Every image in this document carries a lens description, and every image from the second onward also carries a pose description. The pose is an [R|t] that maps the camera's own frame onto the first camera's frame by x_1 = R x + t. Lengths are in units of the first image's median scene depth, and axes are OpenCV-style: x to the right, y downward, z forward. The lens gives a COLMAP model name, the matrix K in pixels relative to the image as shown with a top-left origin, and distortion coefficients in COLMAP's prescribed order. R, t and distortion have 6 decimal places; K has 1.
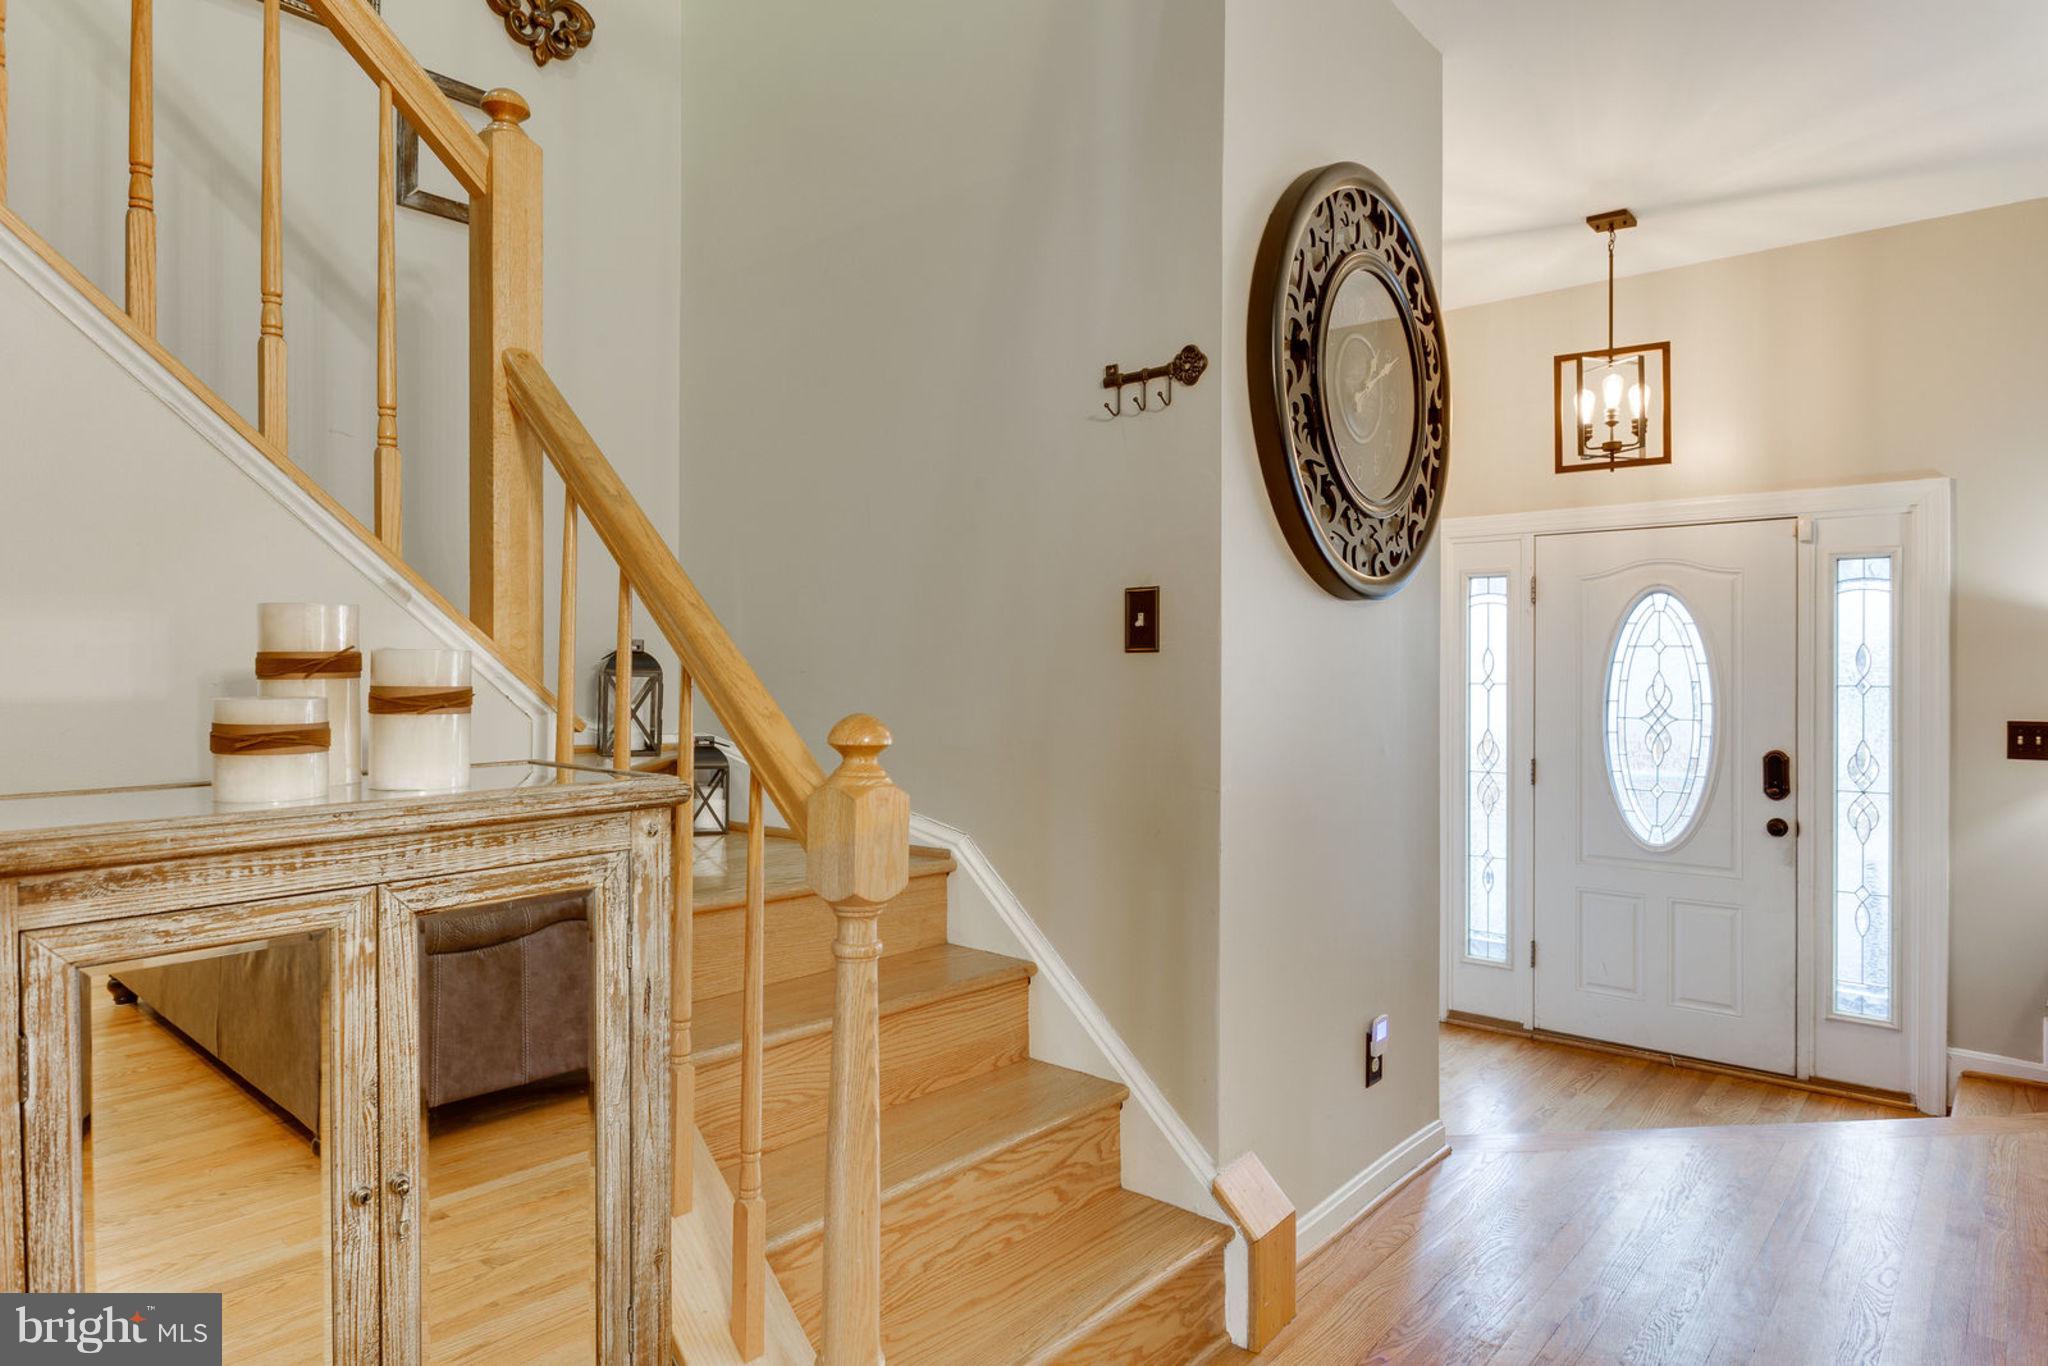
lens RADIAL K [[1197.2, 0, 1021.8], [0, 1197.2, 663.1], [0, 0, 1]] dist [-0.001409, -0.007882]
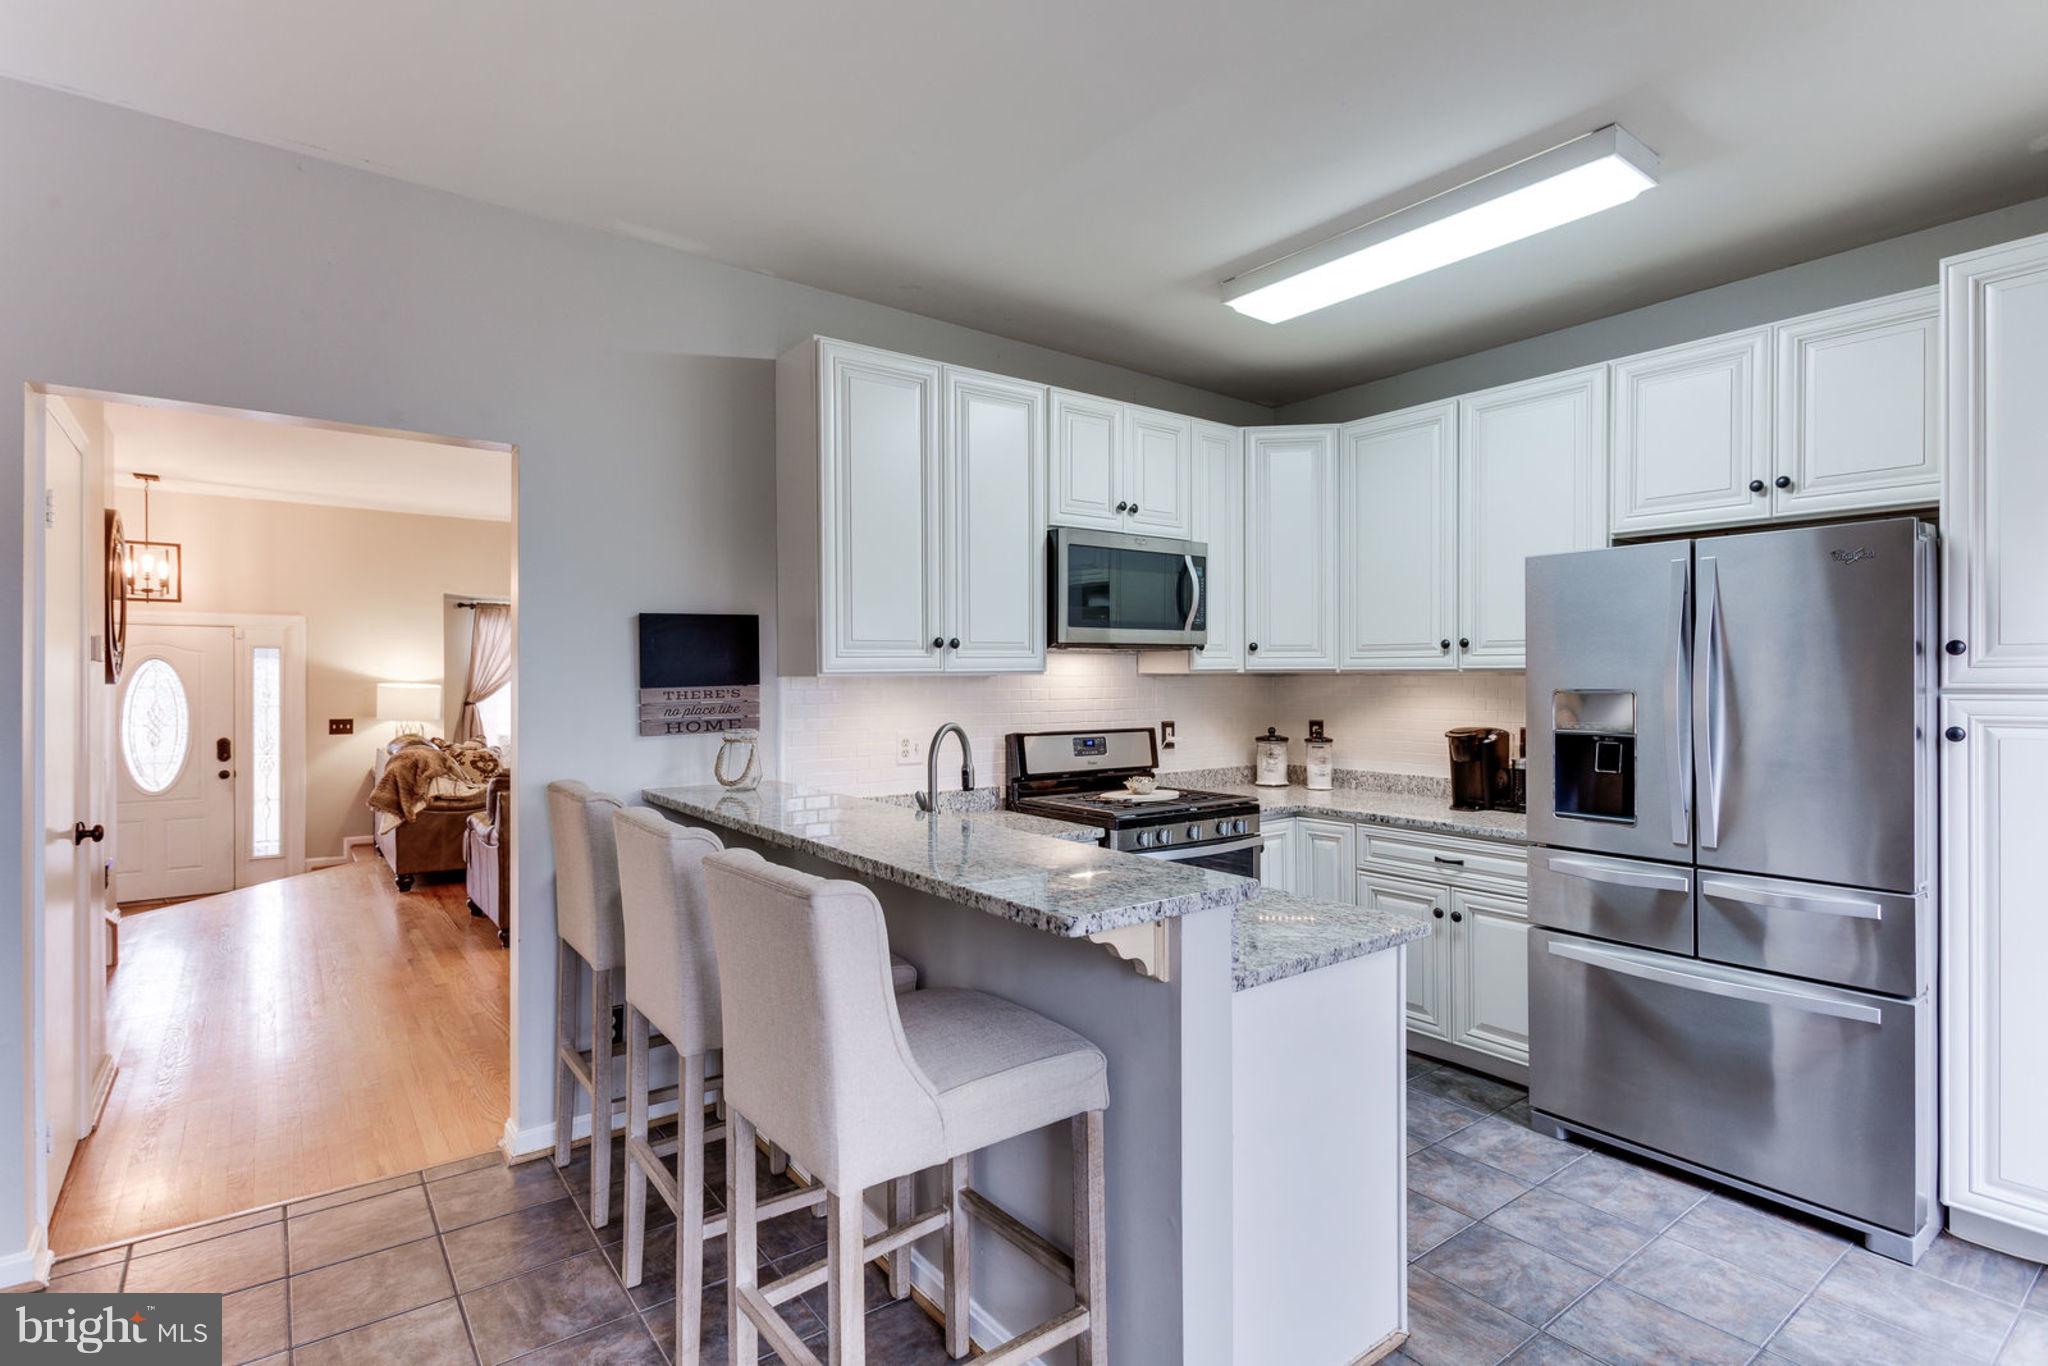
lens RADIAL K [[996.8, 0, 1027.3], [0, 996.8, 685.1], [0, 0, 1]] dist [0.005232, -0.003793]
pose [[0.208935, -0.014146, 0.977827, -0.814236], [-0.008300, 0.999834, 0.016237, -0.061678], [-0.977894, -0.011508, 0.208783, -0.768245]]
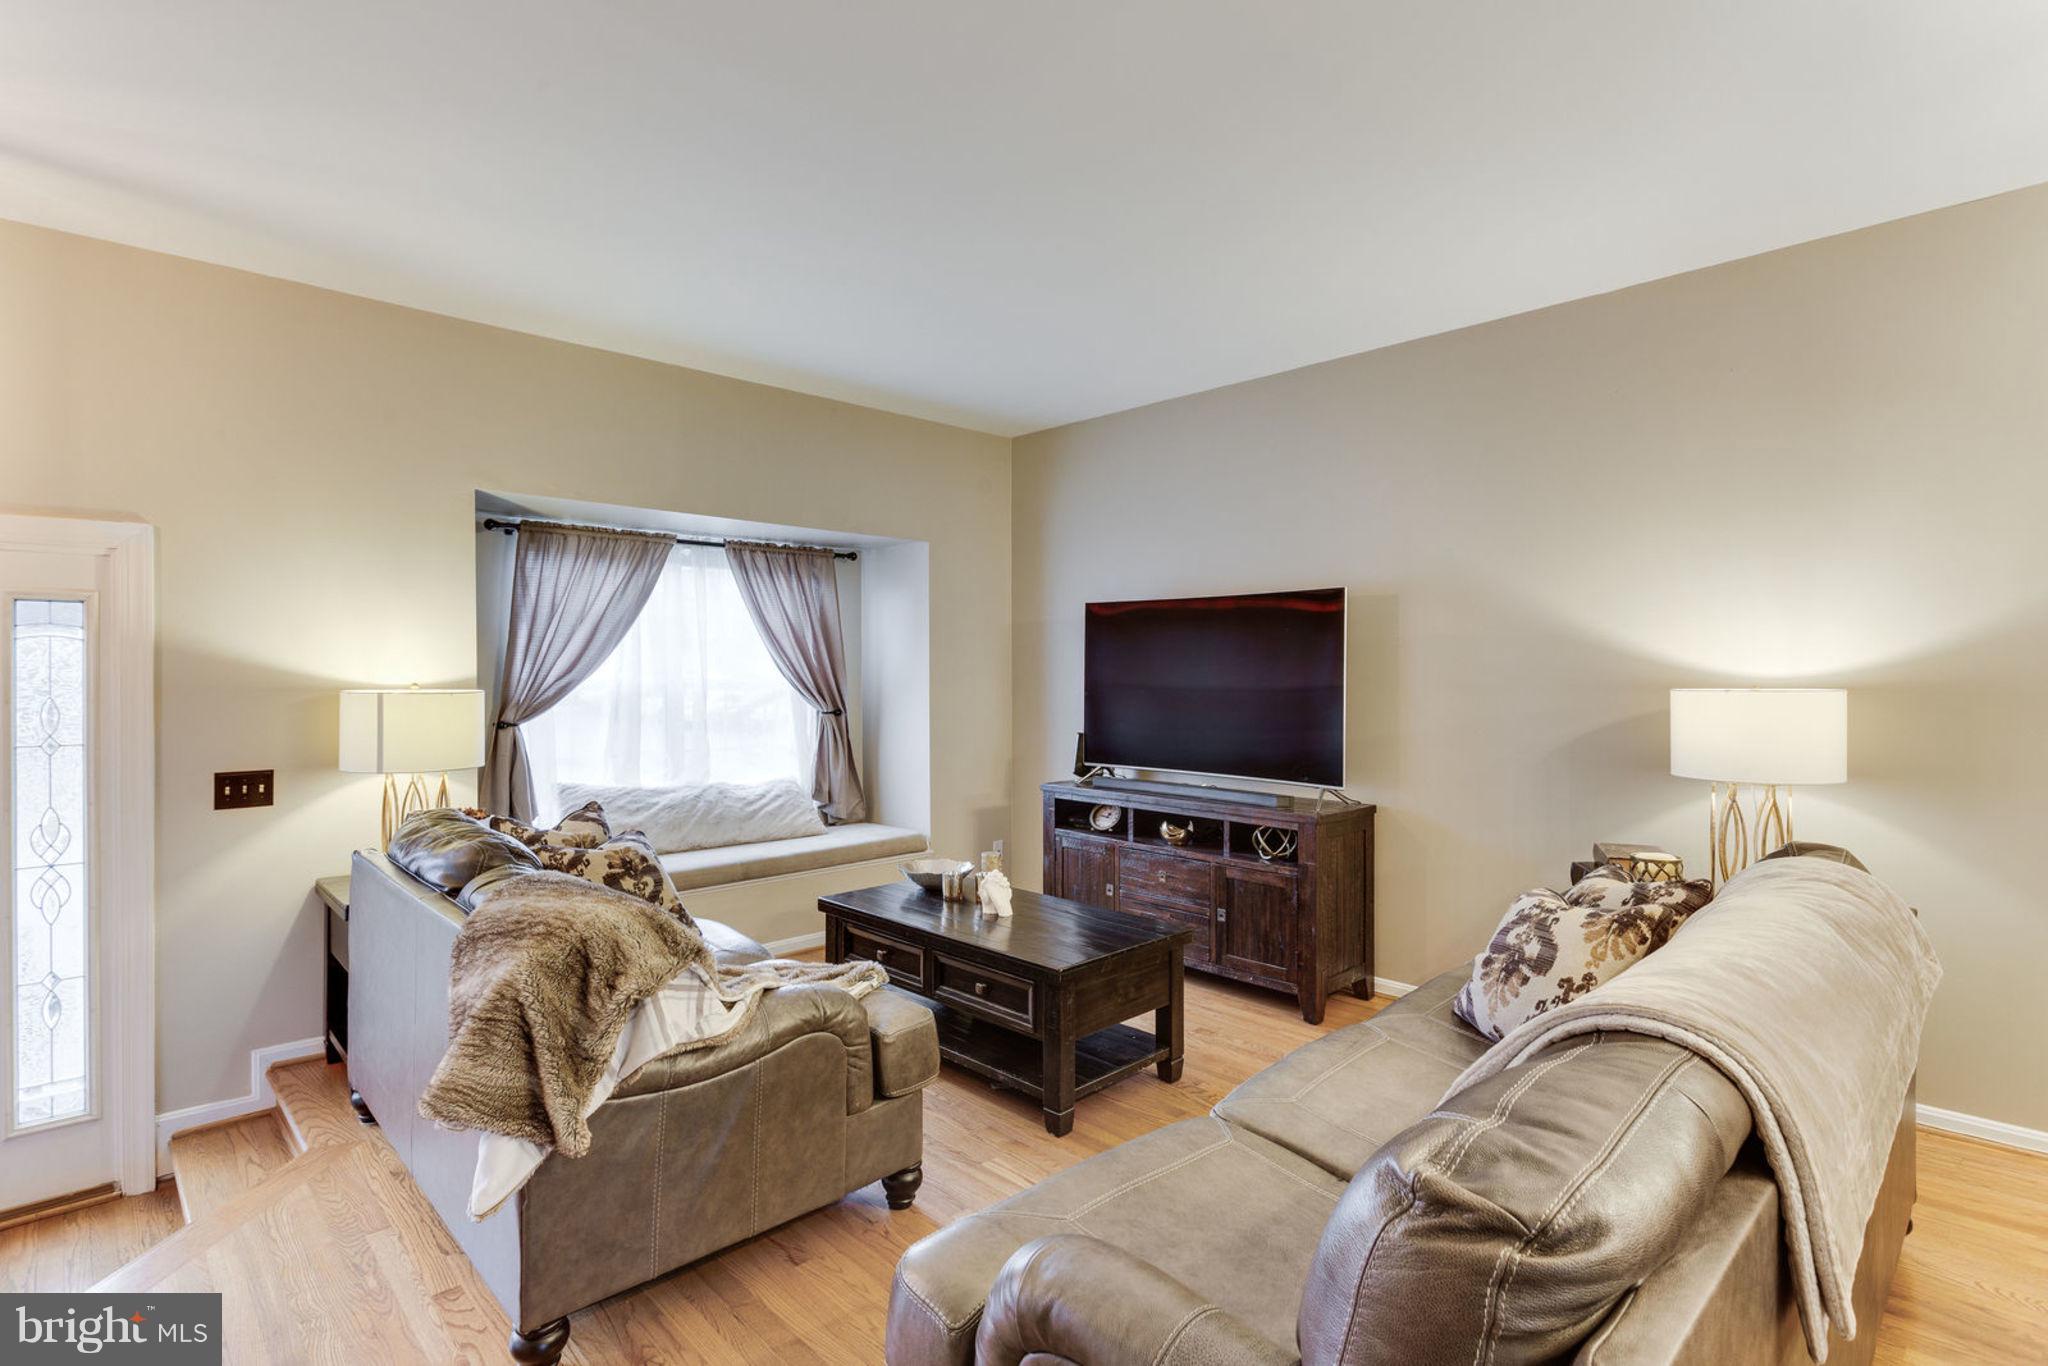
lens RADIAL K [[996.8, 0, 1019.6], [0, 996.8, 672.9], [0, 0, 1]] dist [0.005232, -0.003793]
pose [[0.099115, -0.008058, 0.995043, 0.044051], [-0.002382, 0.999962, 0.008335, -0.043097], [-0.995073, -0.003196, 0.099092, 0.218037]]
